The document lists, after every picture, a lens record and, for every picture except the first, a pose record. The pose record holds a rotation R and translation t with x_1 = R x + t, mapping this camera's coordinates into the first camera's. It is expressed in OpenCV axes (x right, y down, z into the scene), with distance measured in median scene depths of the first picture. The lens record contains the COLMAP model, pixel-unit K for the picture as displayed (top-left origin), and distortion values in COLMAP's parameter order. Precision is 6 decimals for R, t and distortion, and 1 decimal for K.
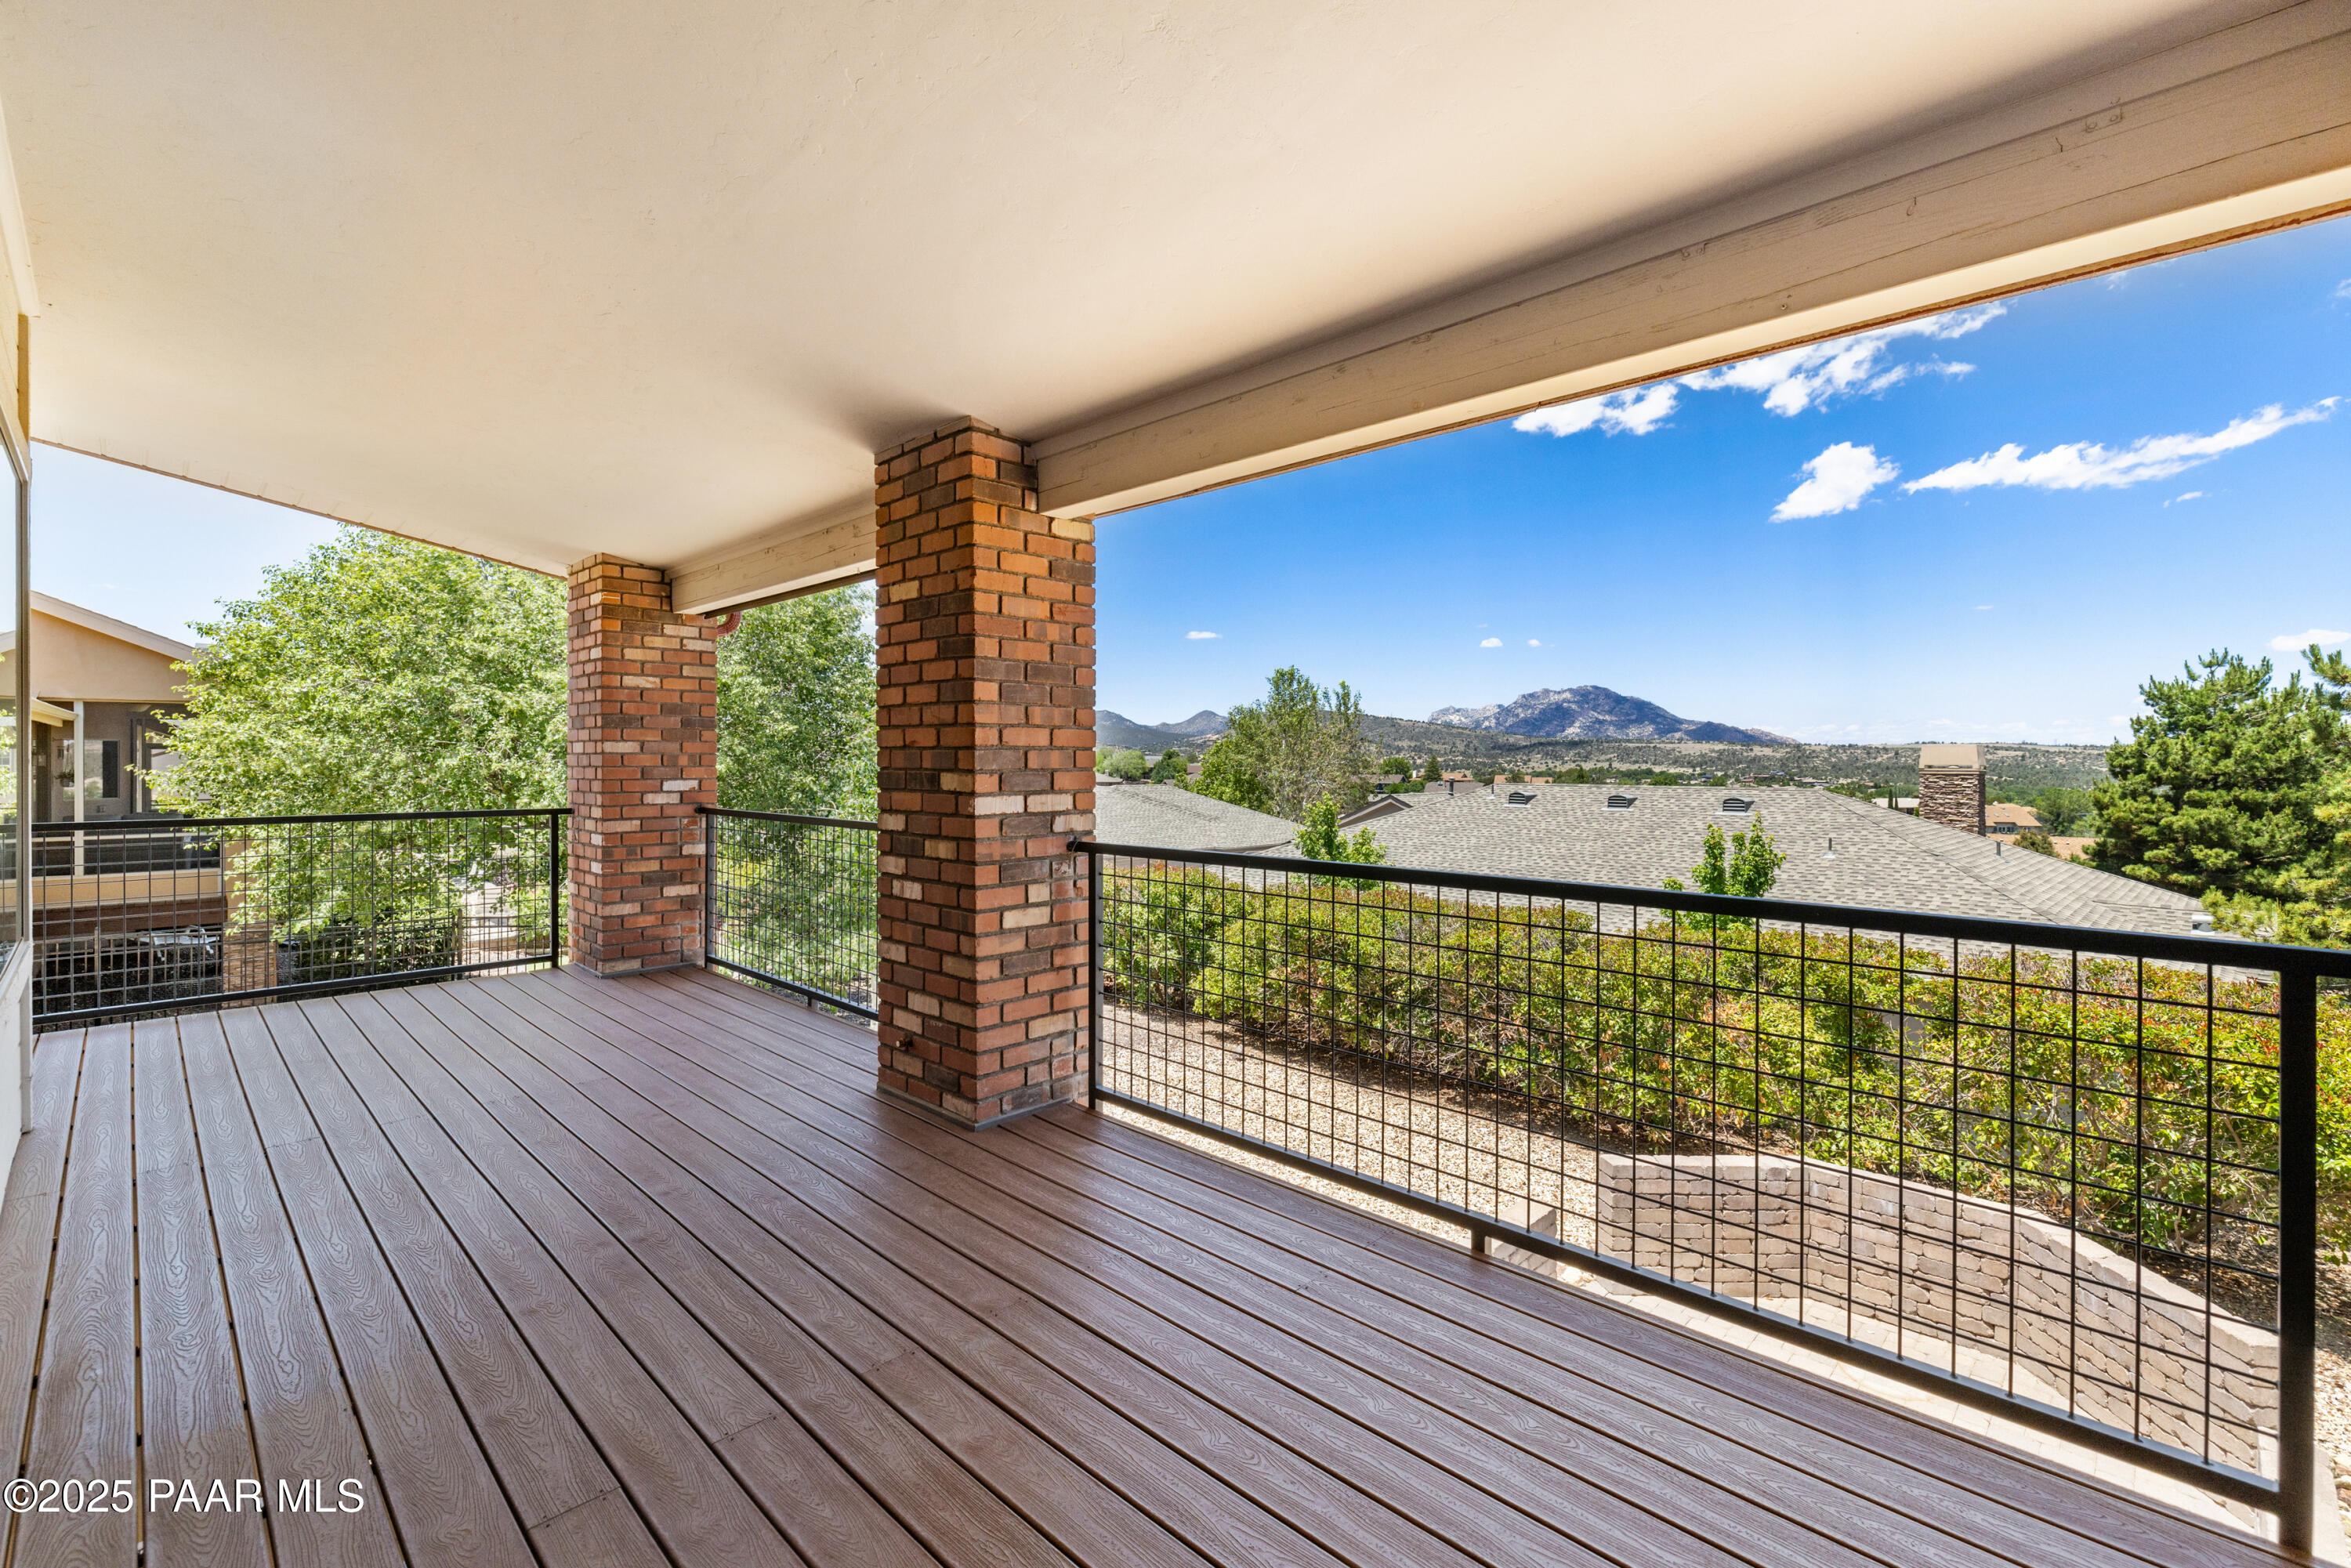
lens RADIAL K [[1047.6, 0, 1174.7], [0, 1047.6, 746.8], [0, 0, 1]] dist [0.002011, -0.000361]
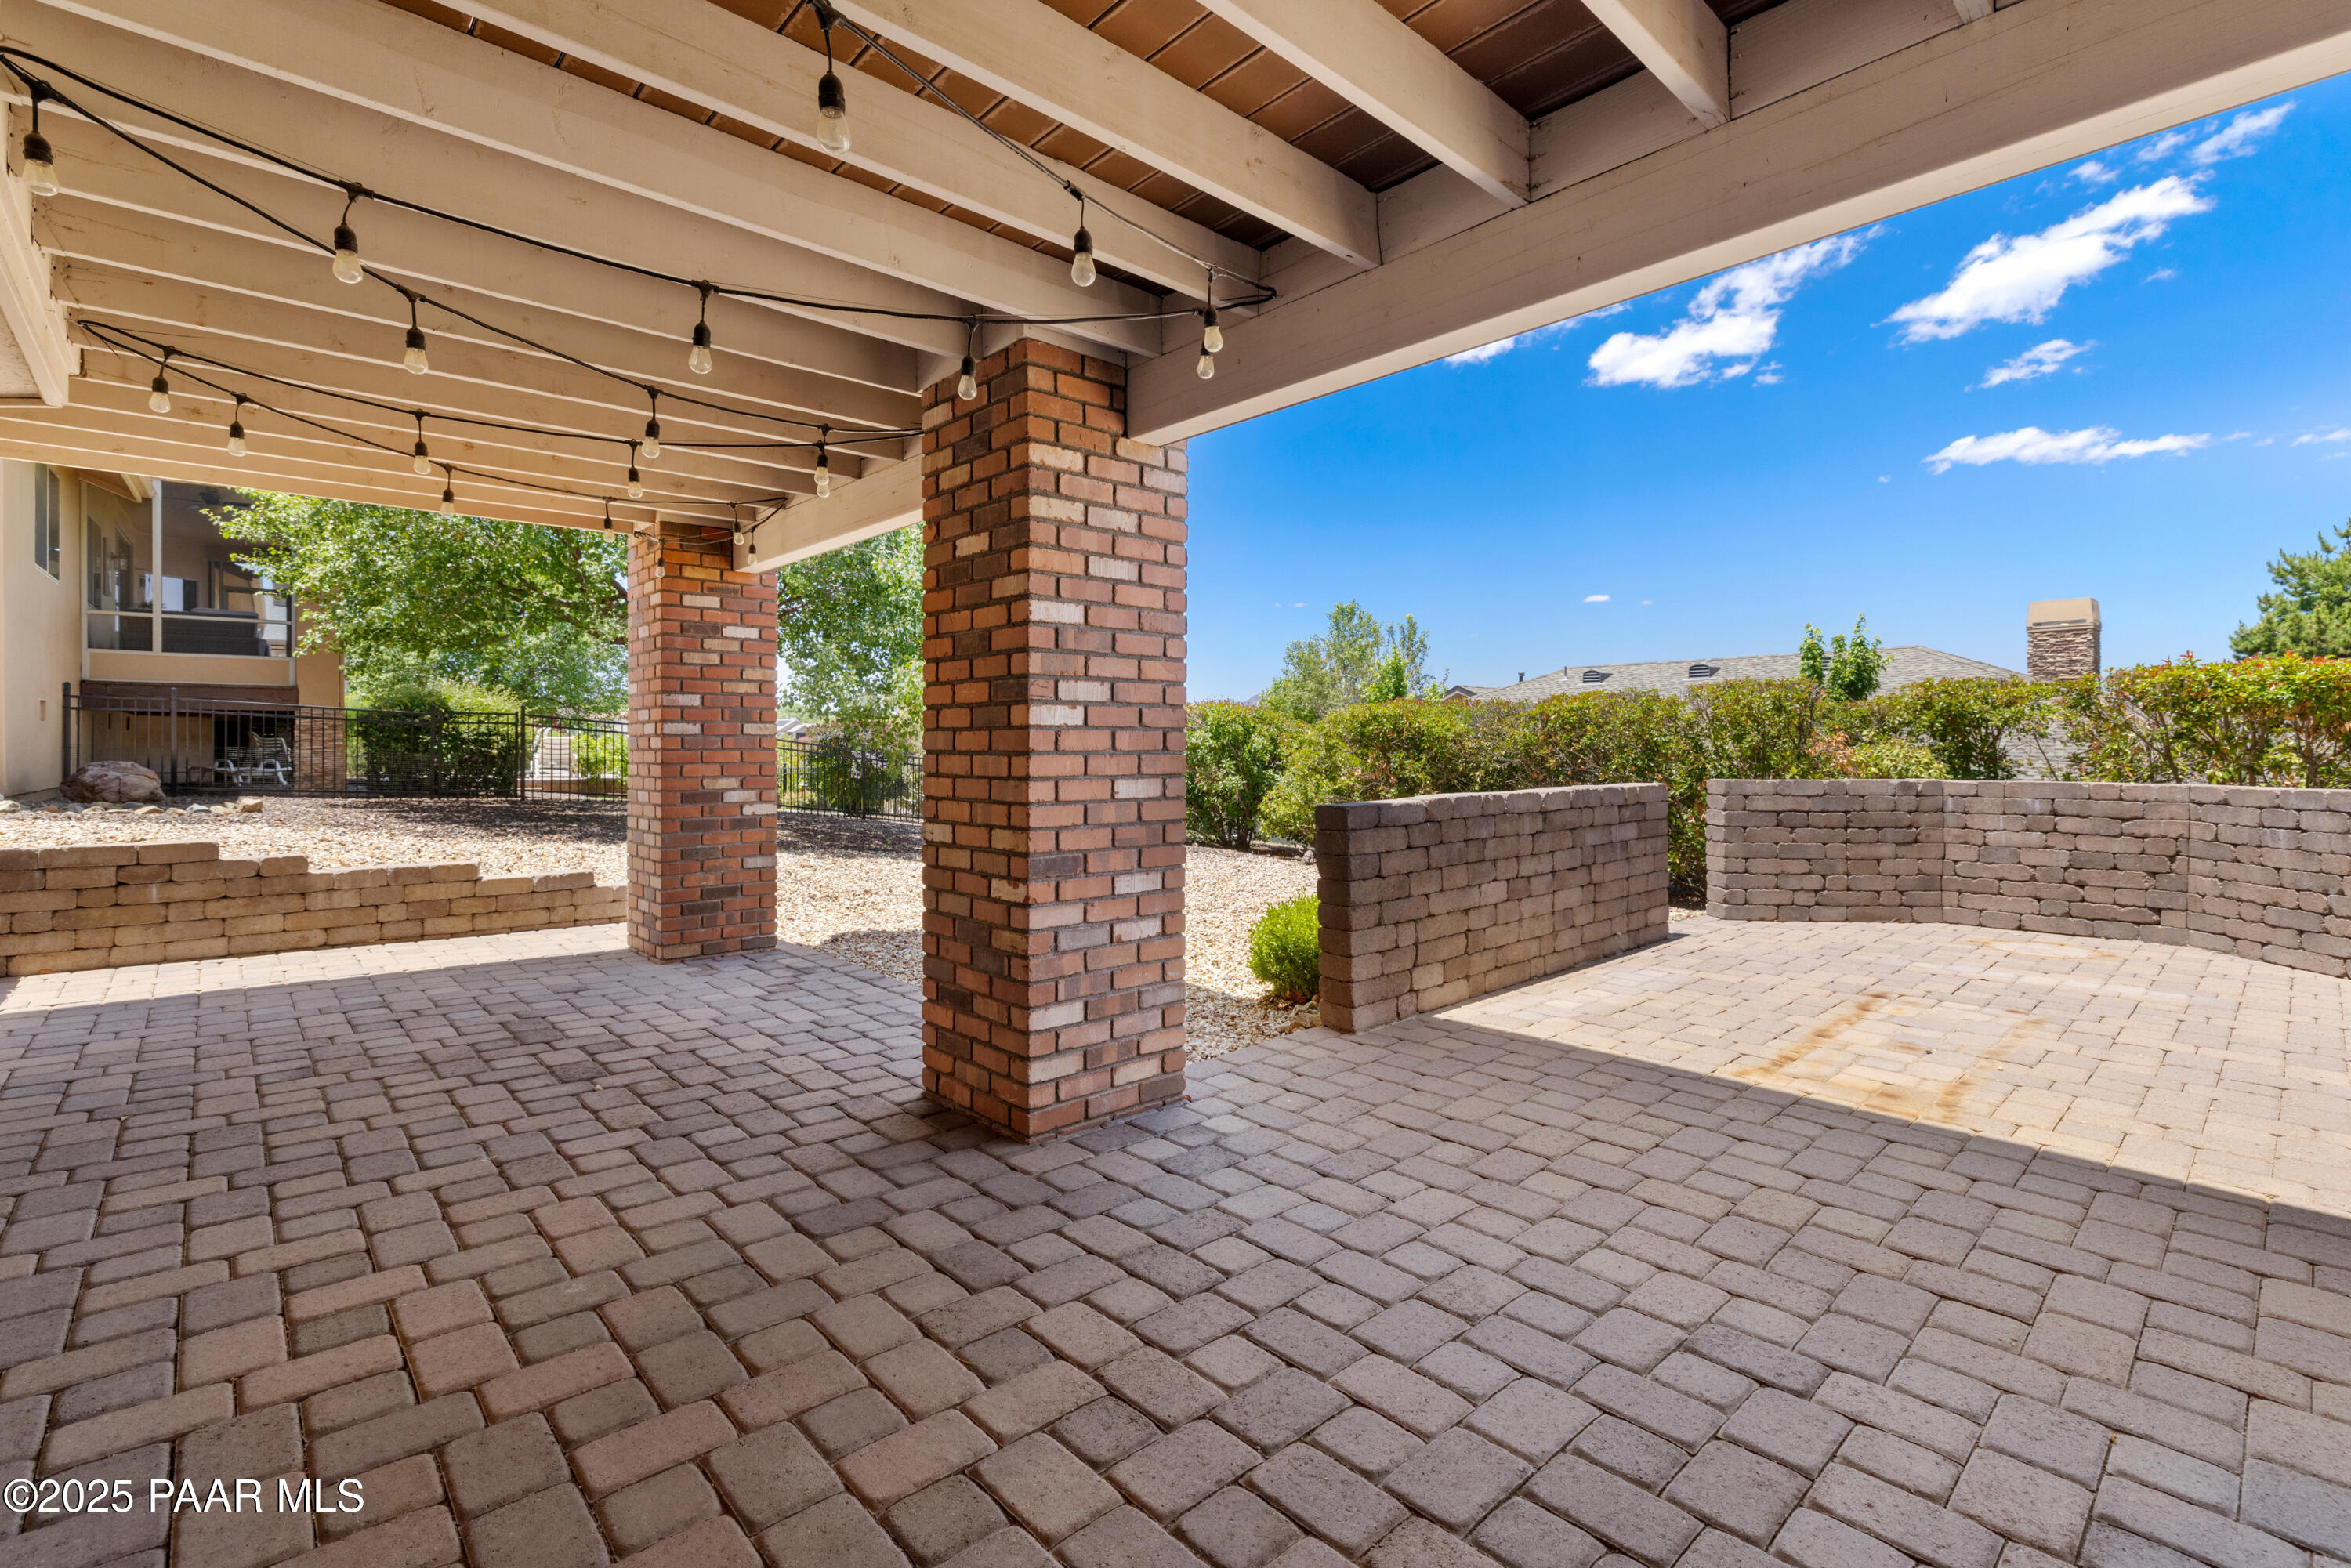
lens RADIAL K [[1047.6, 0, 1174.0], [0, 1047.6, 741.3], [0, 0, 1]] dist [0.002011, -0.000361]
pose [[0.998372, -0.013176, -0.055497, -0.003749], [0.012915, 0.999904, -0.005059, 0.103271], [0.055558, 0.004334, 0.998446, 0.013387]]
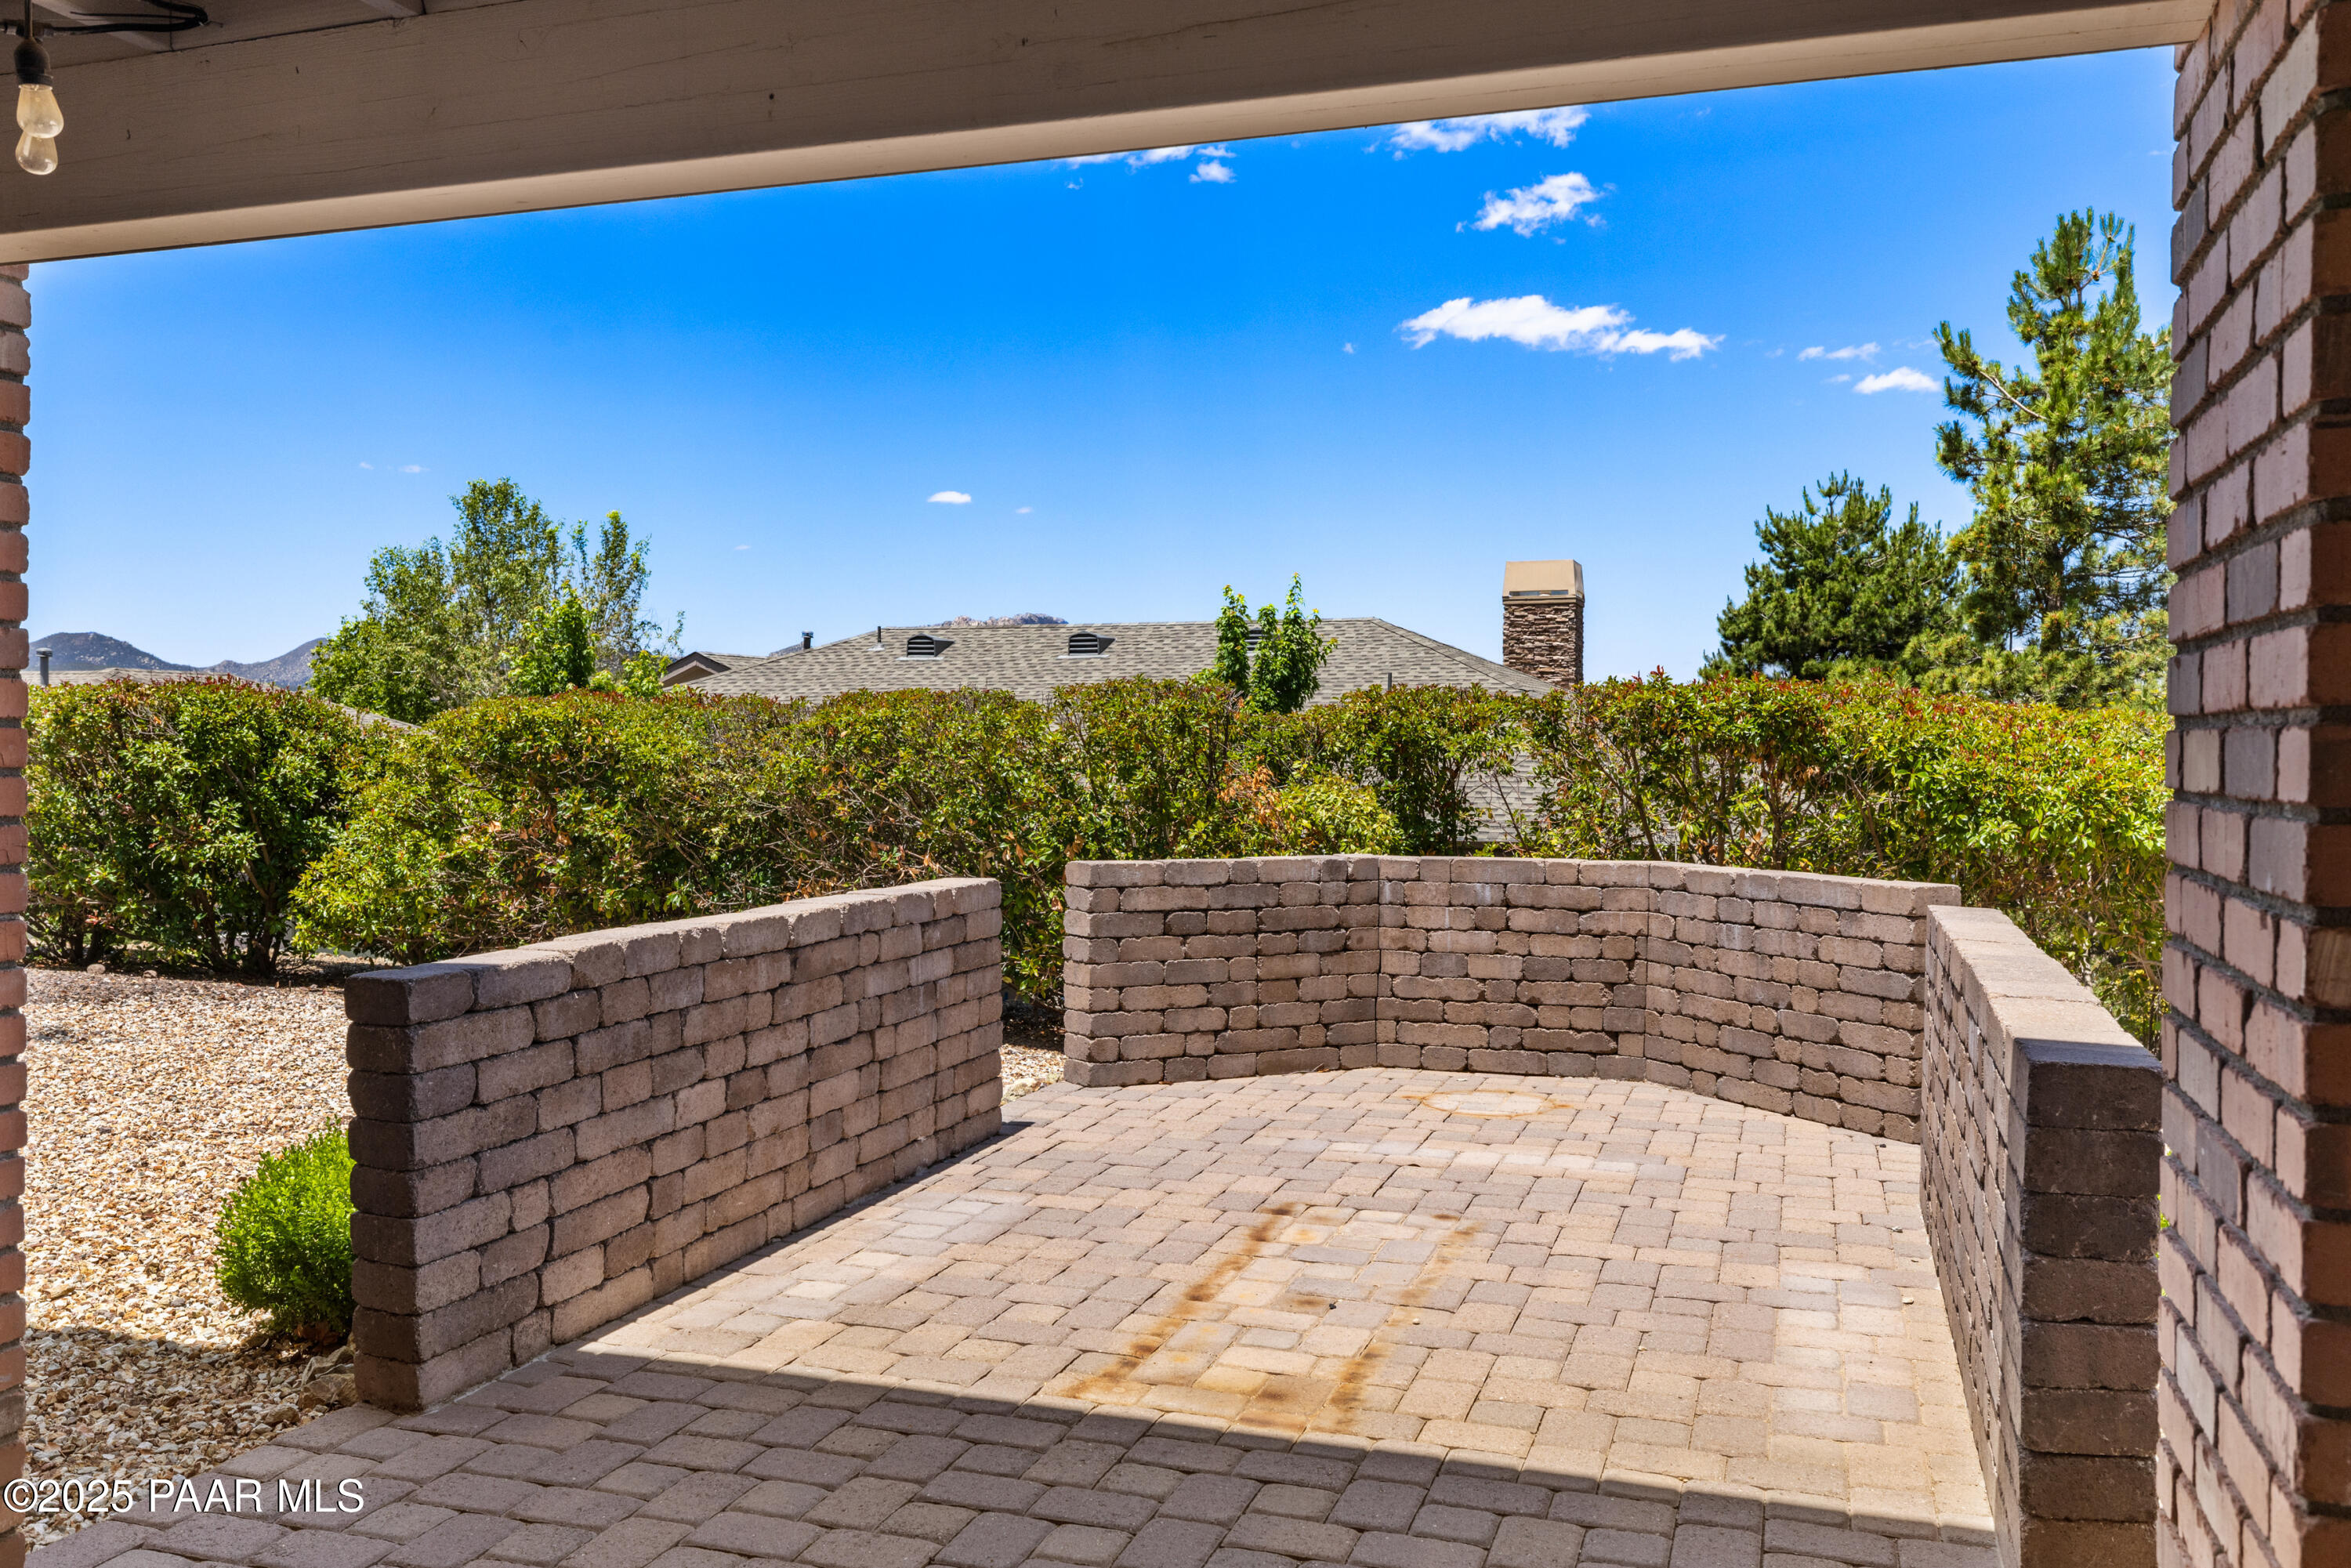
lens RADIAL K [[1888.0, 0, 1169.7], [0, 1888.0, 762.8], [0, 0, 1]] dist [0.006843, -0.031814]
pose [[0.901387, -0.010079, 0.432897, 0.003861], [0.003703, 0.999872, 0.015568, 0.092933], [-0.432999, -0.012430, 0.901309, 0.013956]]
